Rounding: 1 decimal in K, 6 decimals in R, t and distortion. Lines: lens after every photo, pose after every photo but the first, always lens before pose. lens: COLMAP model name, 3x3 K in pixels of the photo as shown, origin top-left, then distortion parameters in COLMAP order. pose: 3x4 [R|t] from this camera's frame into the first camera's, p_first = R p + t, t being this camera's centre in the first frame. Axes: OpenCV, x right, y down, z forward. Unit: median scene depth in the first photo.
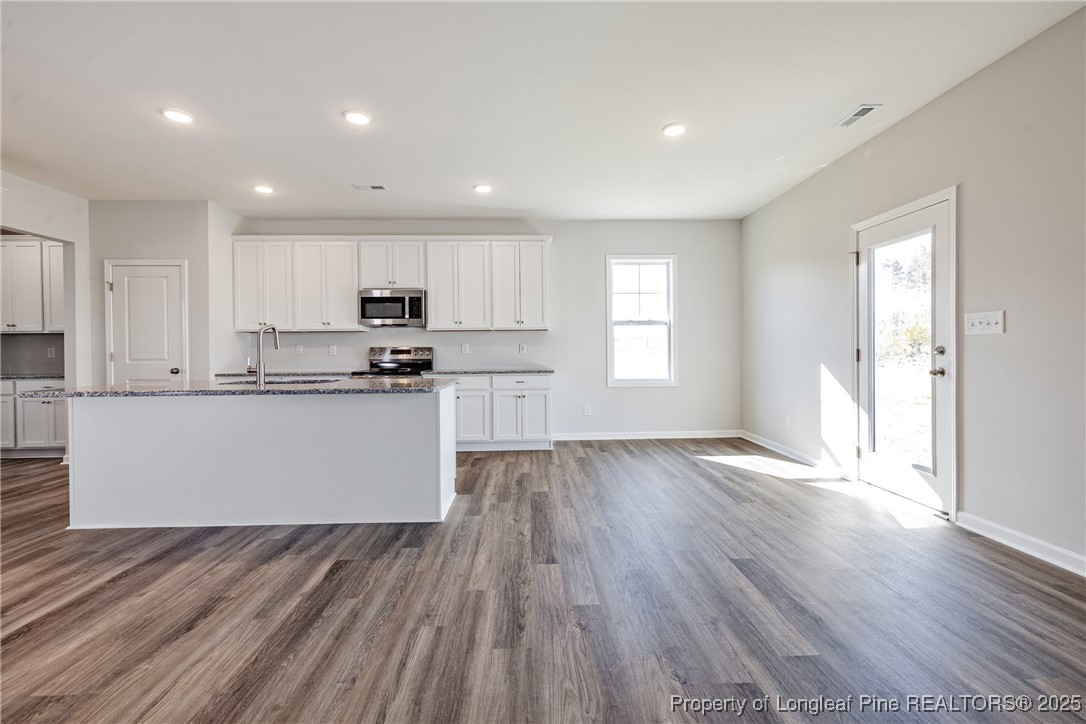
lens RADIAL K [[453.3, 0, 547.2], [0, 453.3, 350.2], [0, 0, 1]] dist [0.000735, -0.000203]
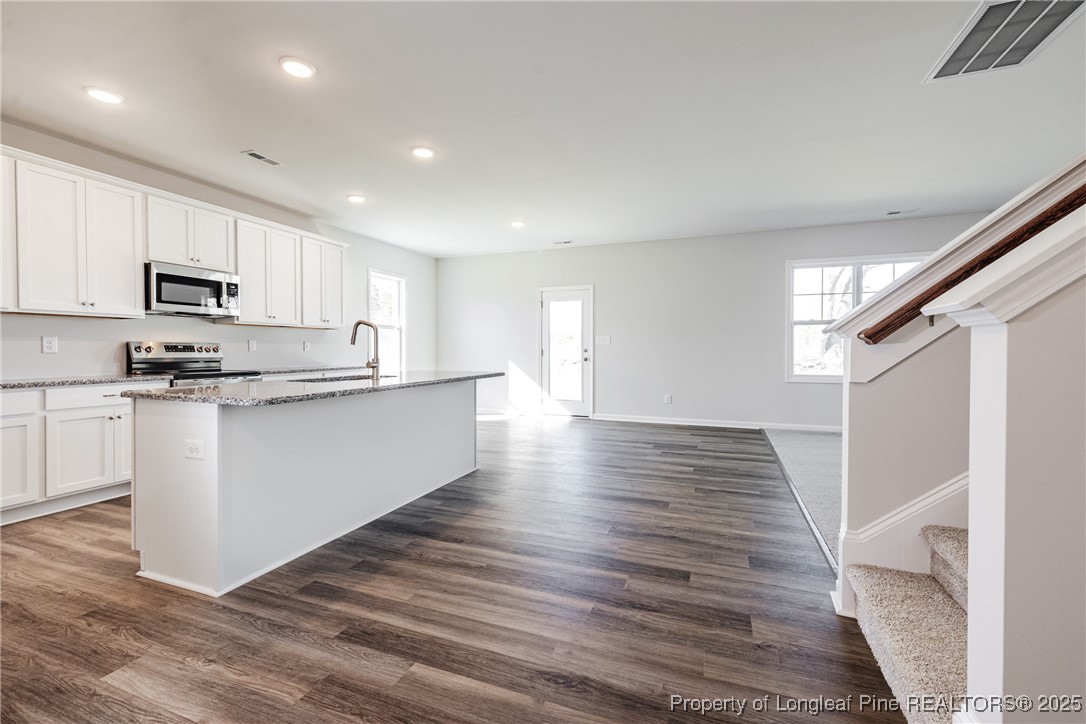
lens RADIAL K [[463.8, 0, 542.6], [0, 463.8, 353.3], [0, 0, 1]] dist [0.000981, 0.000186]
pose [[0.376693, 0.004351, 0.926328, -1.520312], [0.002225, 0.999982, -0.005602, 0.029970], [-0.926335, 0.004171, 0.376677, 0.278640]]
